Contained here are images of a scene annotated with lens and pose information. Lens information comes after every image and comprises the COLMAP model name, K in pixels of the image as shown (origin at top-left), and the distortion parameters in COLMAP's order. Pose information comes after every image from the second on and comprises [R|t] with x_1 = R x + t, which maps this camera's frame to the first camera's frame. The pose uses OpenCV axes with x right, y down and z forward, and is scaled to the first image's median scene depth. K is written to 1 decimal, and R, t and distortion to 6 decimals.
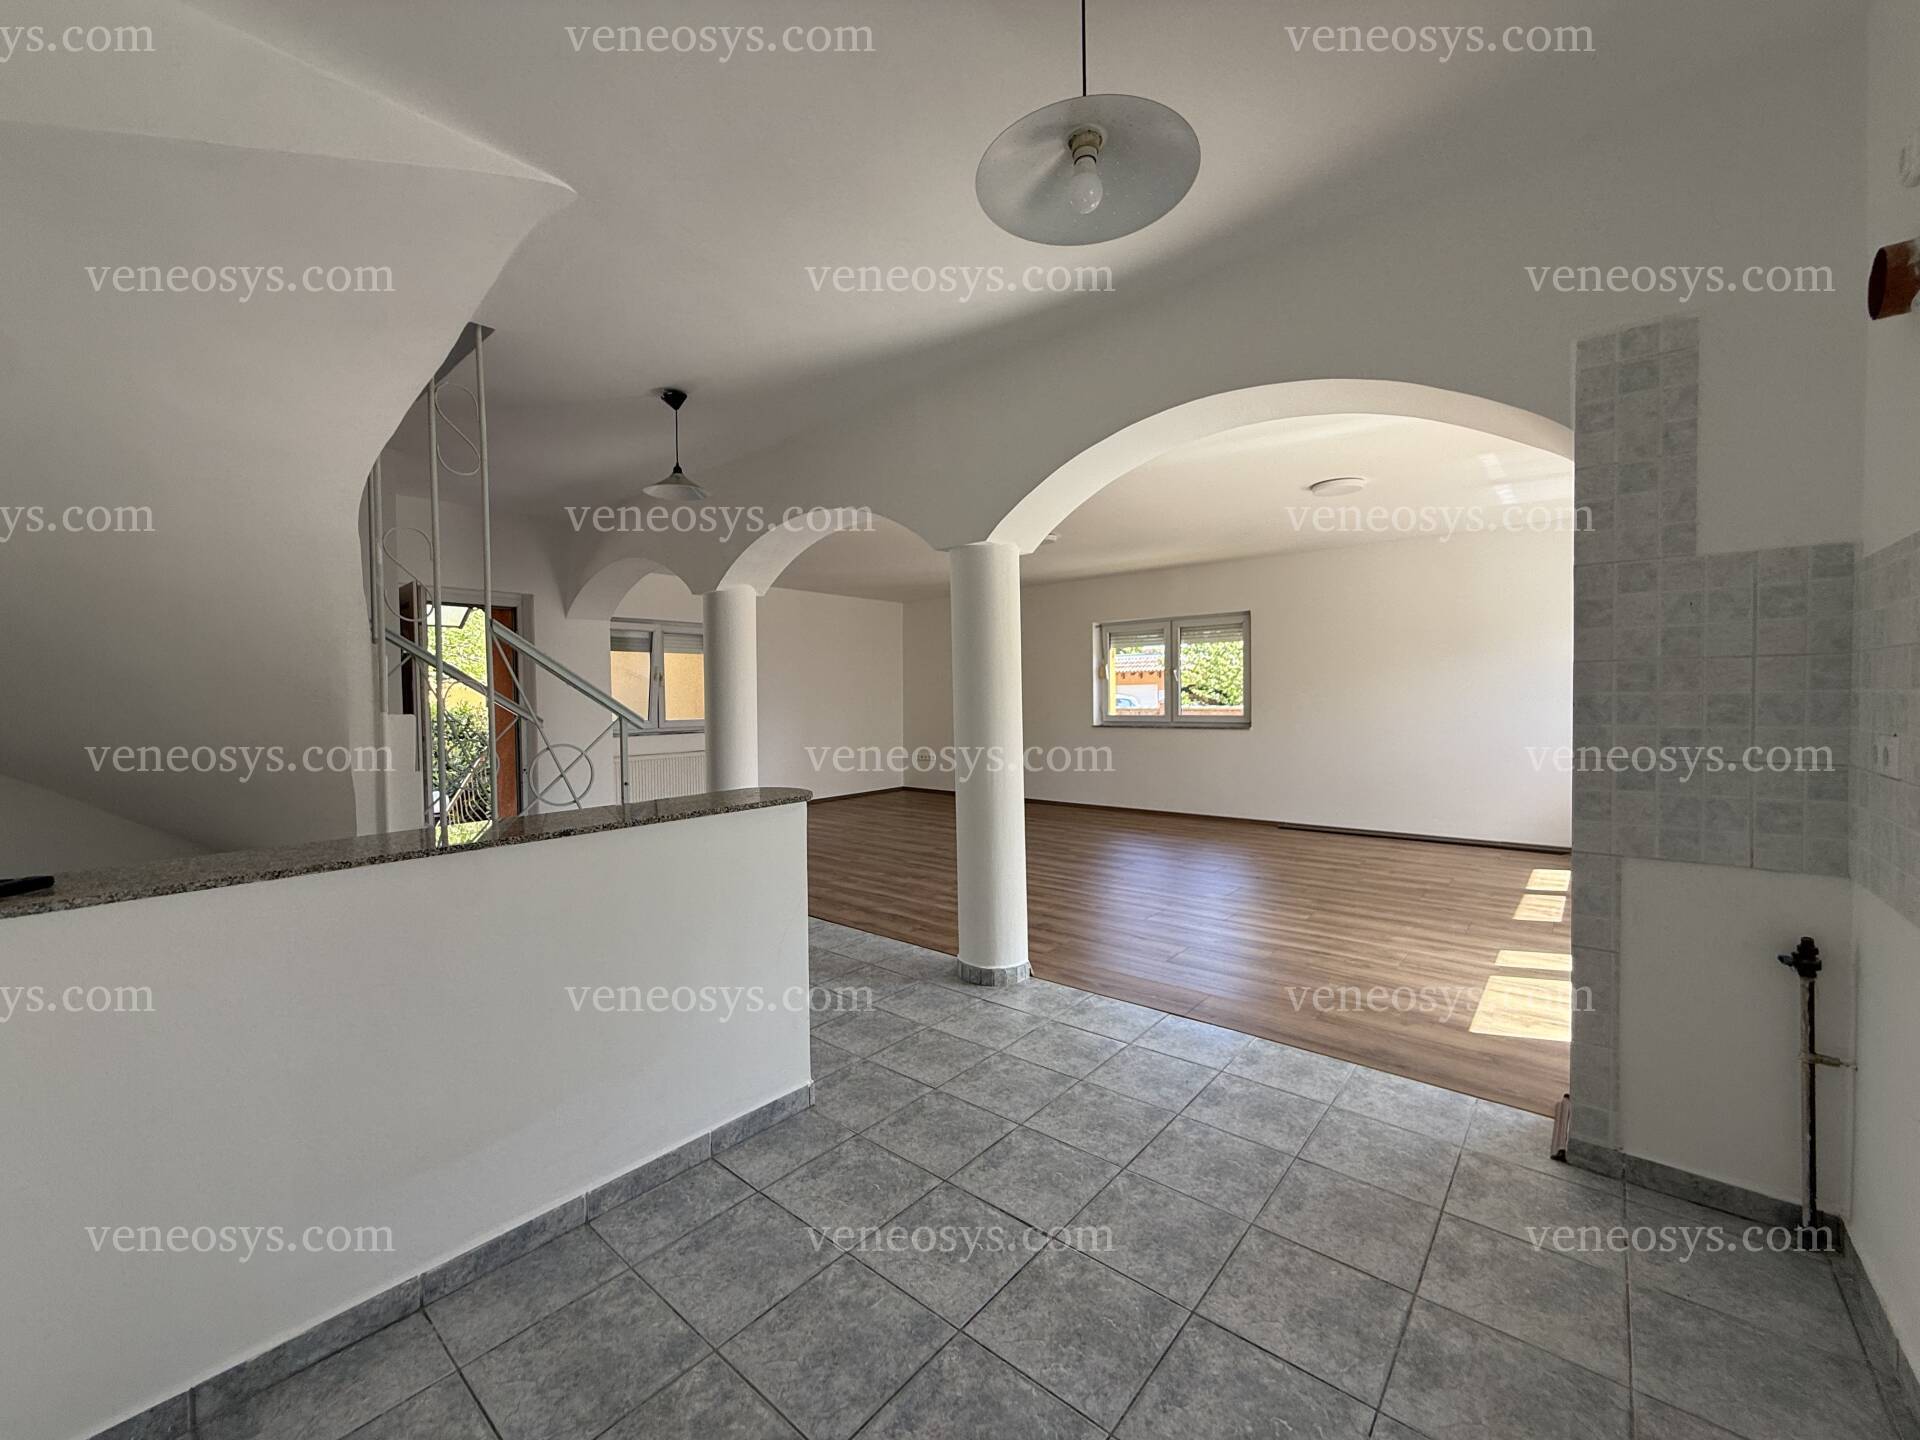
lens RADIAL K [[763.7, 0, 951.0], [0, 763.7, 718.3], [0, 0, 1]] dist [0.003026, 0.000949]
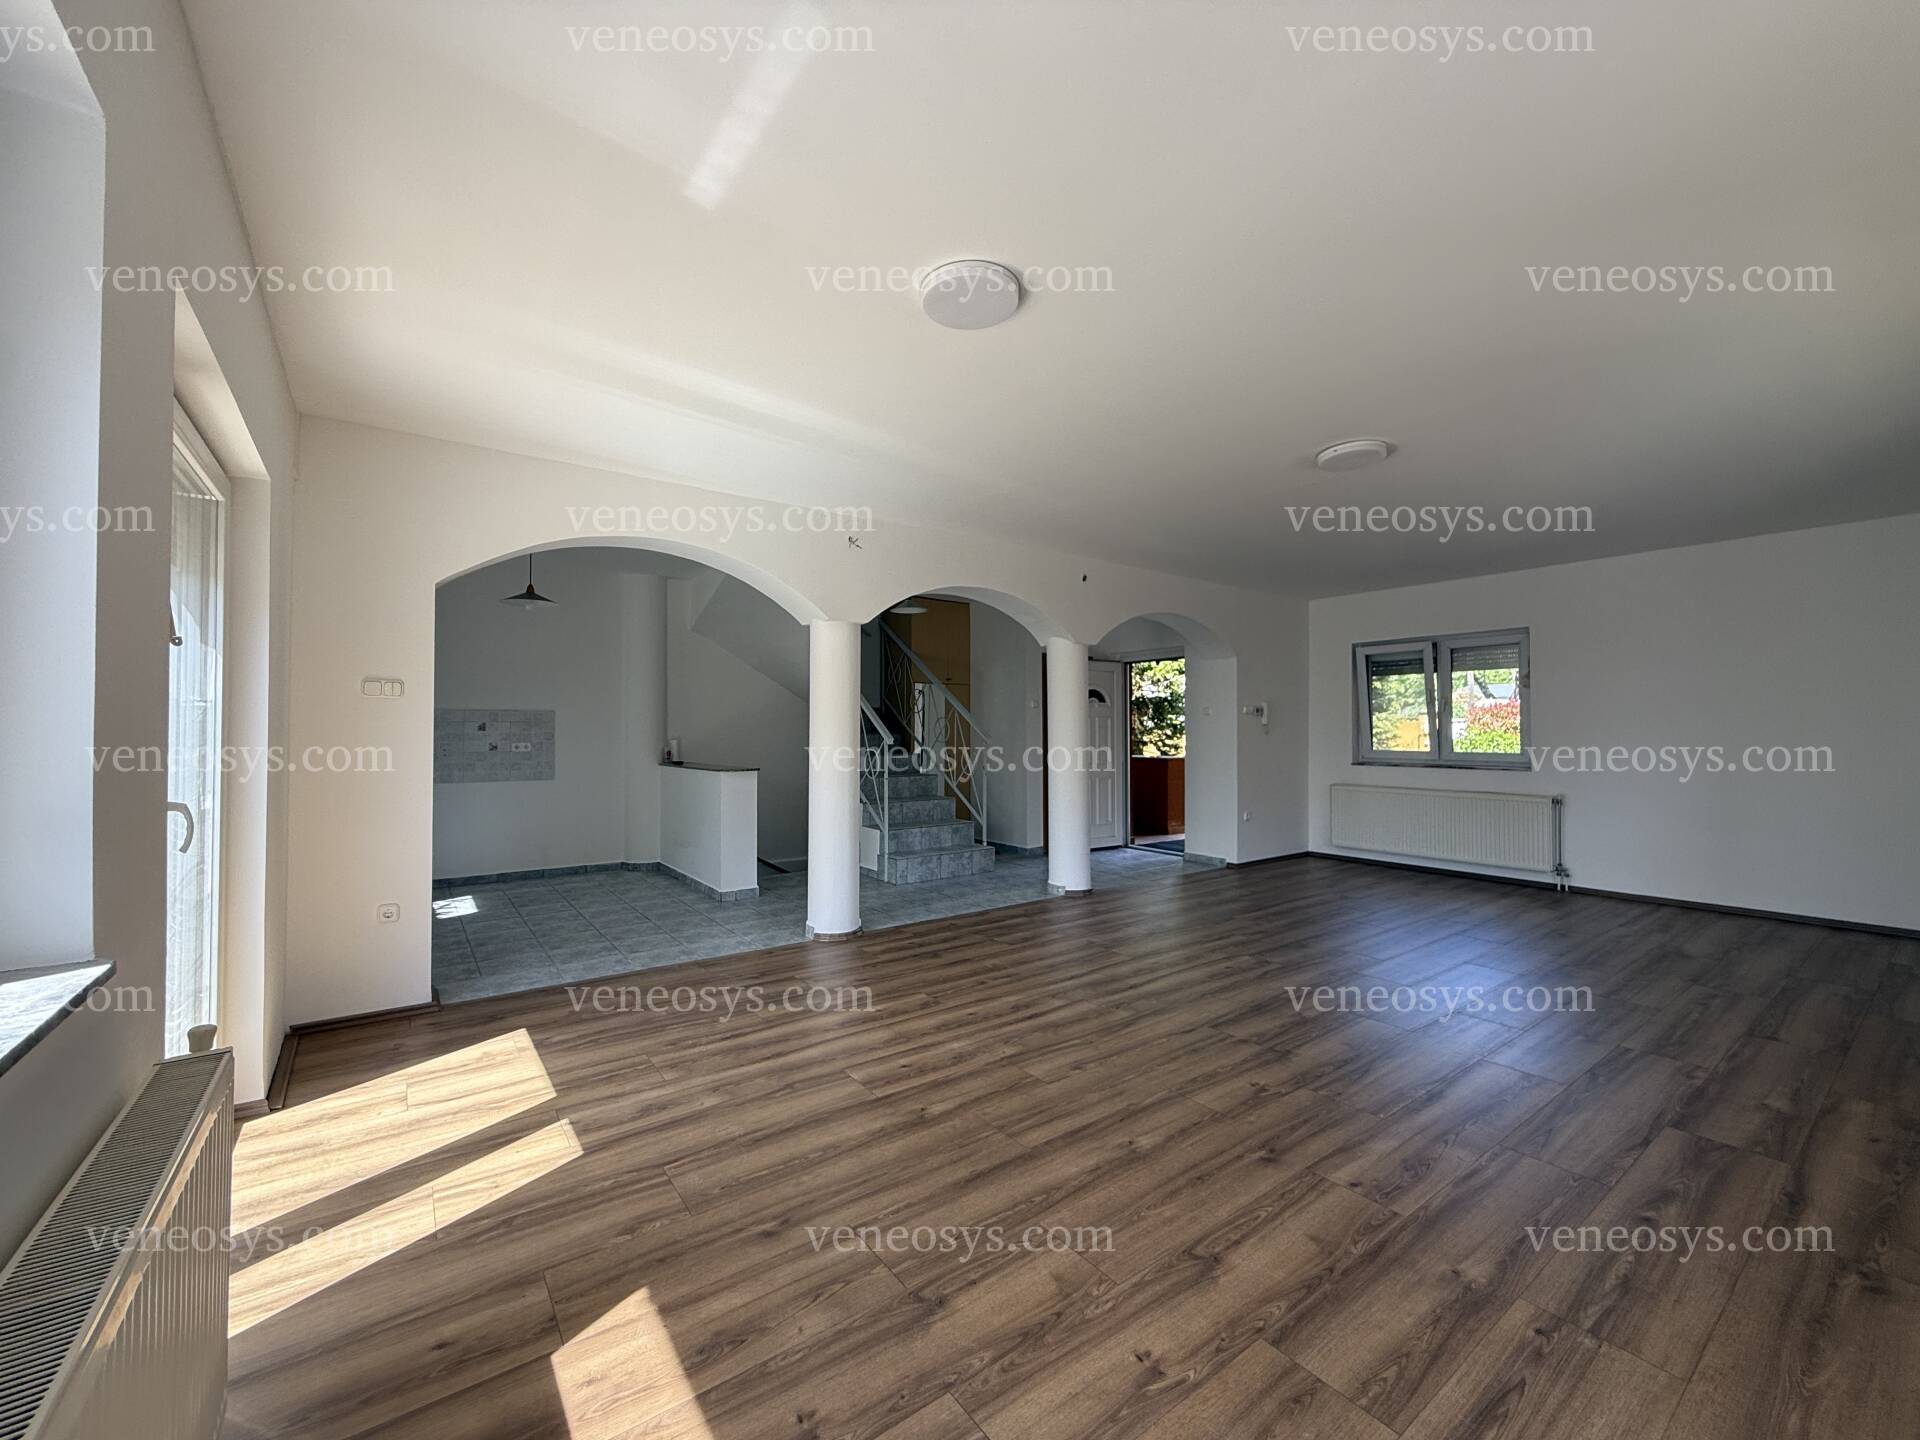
lens RADIAL K [[763.7, 0, 950.3], [0, 763.7, 721.2], [0, 0, 1]] dist [0.003026, 0.000949]
pose [[-0.229010, 0.000352, -0.973424, 1.283053], [-0.023350, 0.999710, 0.005855, -0.050782], [0.973144, 0.024070, -0.228936, 1.461475]]
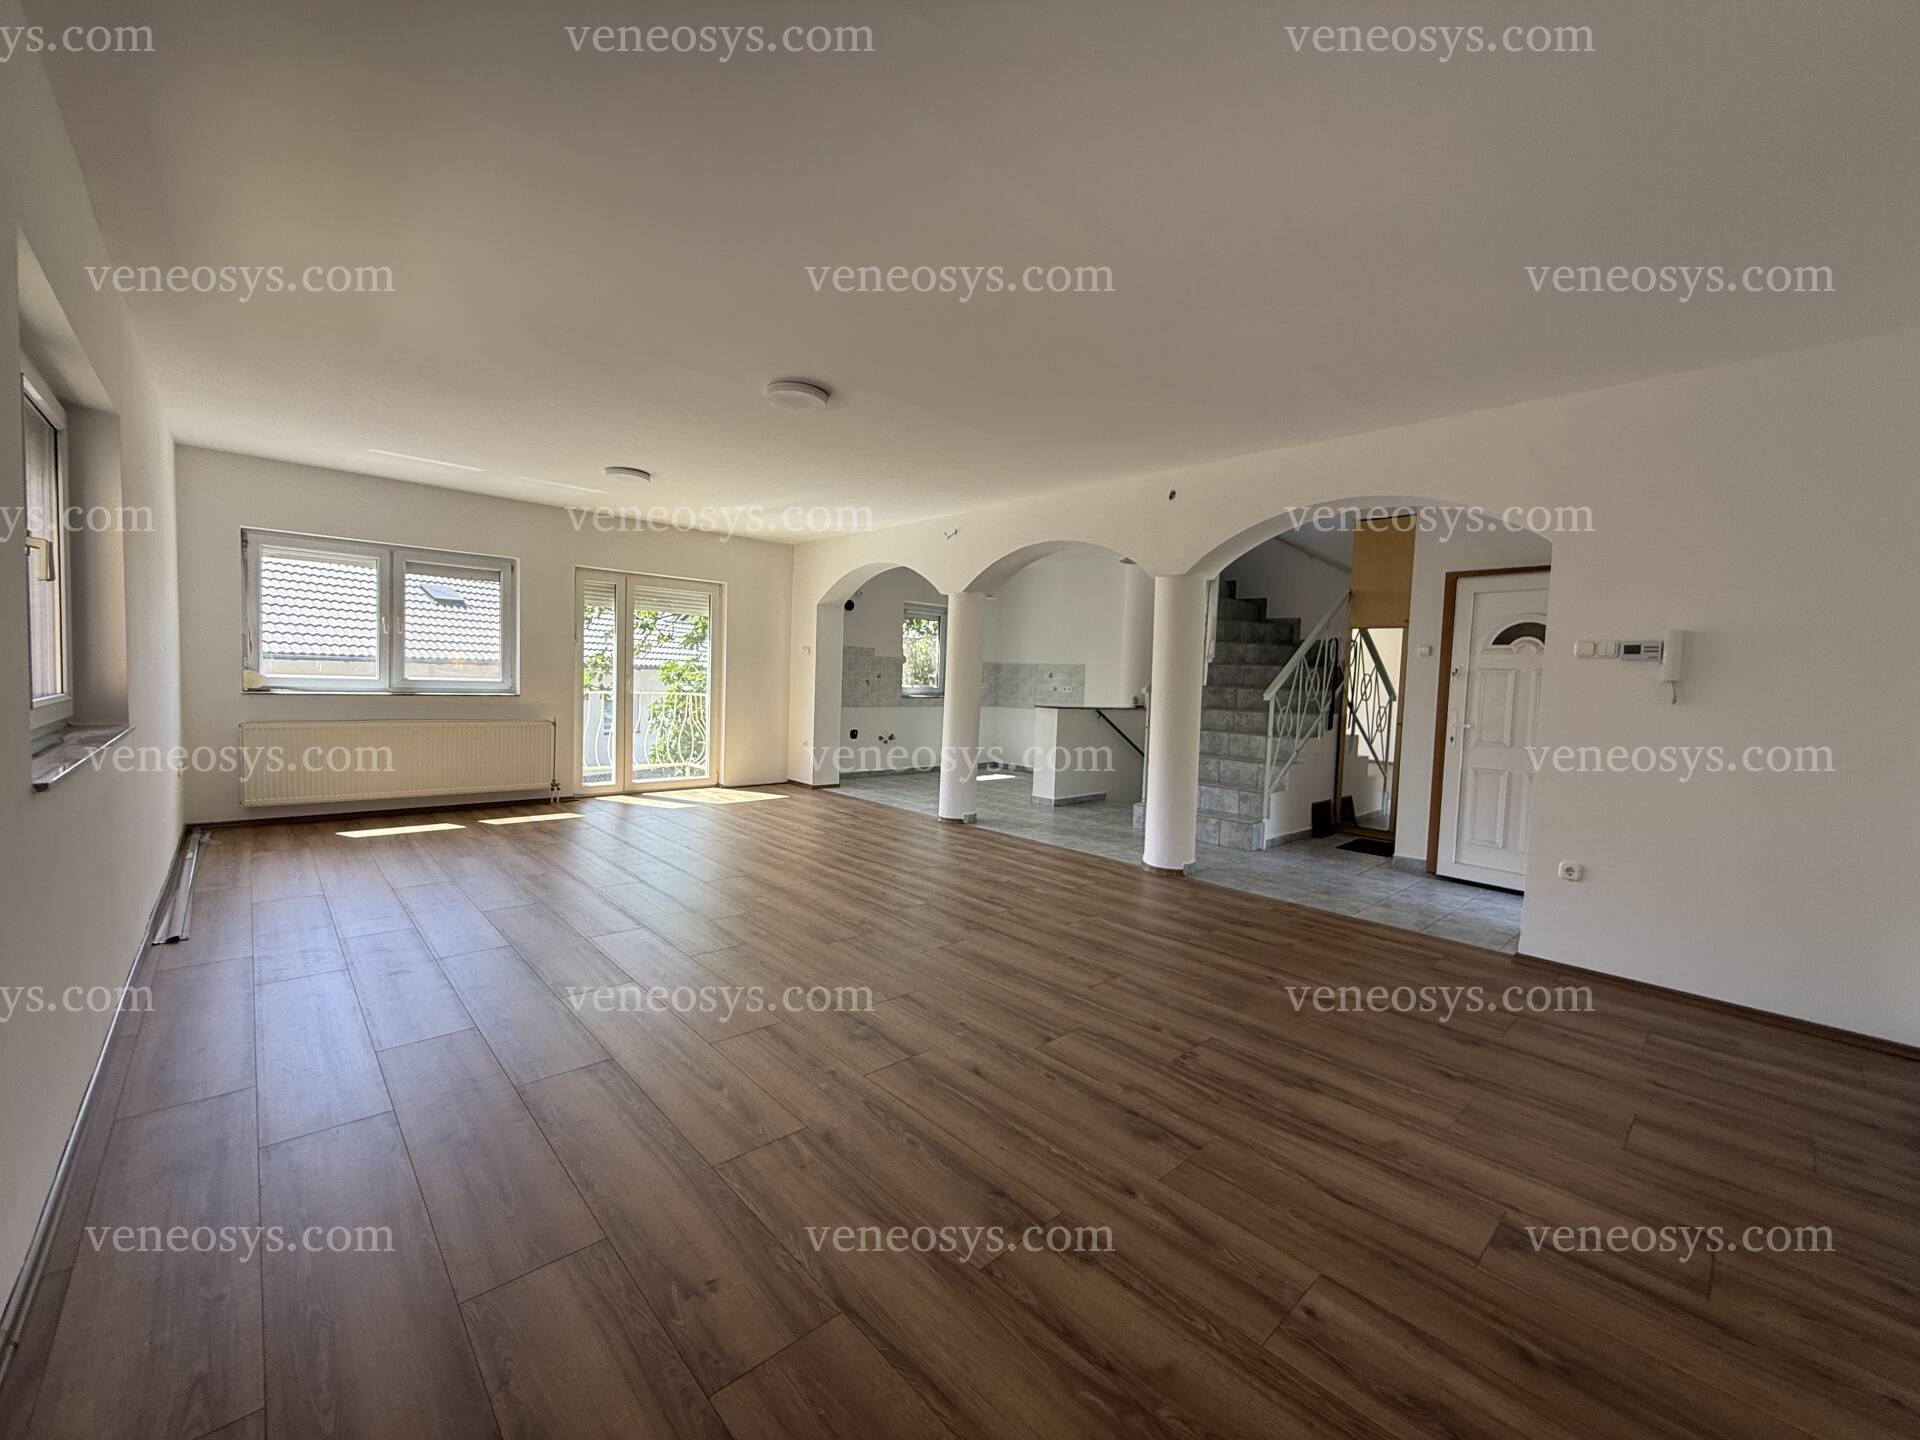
lens RADIAL K [[763.7, 0, 954.3], [0, 763.7, 715.9], [0, 0, 1]] dist [0.003026, 0.000949]
pose [[-0.993294, -0.028336, 0.112094, -0.139027], [-0.019827, 0.996887, 0.076310, -0.060133], [-0.113907, 0.073575, -0.990763, 2.758468]]
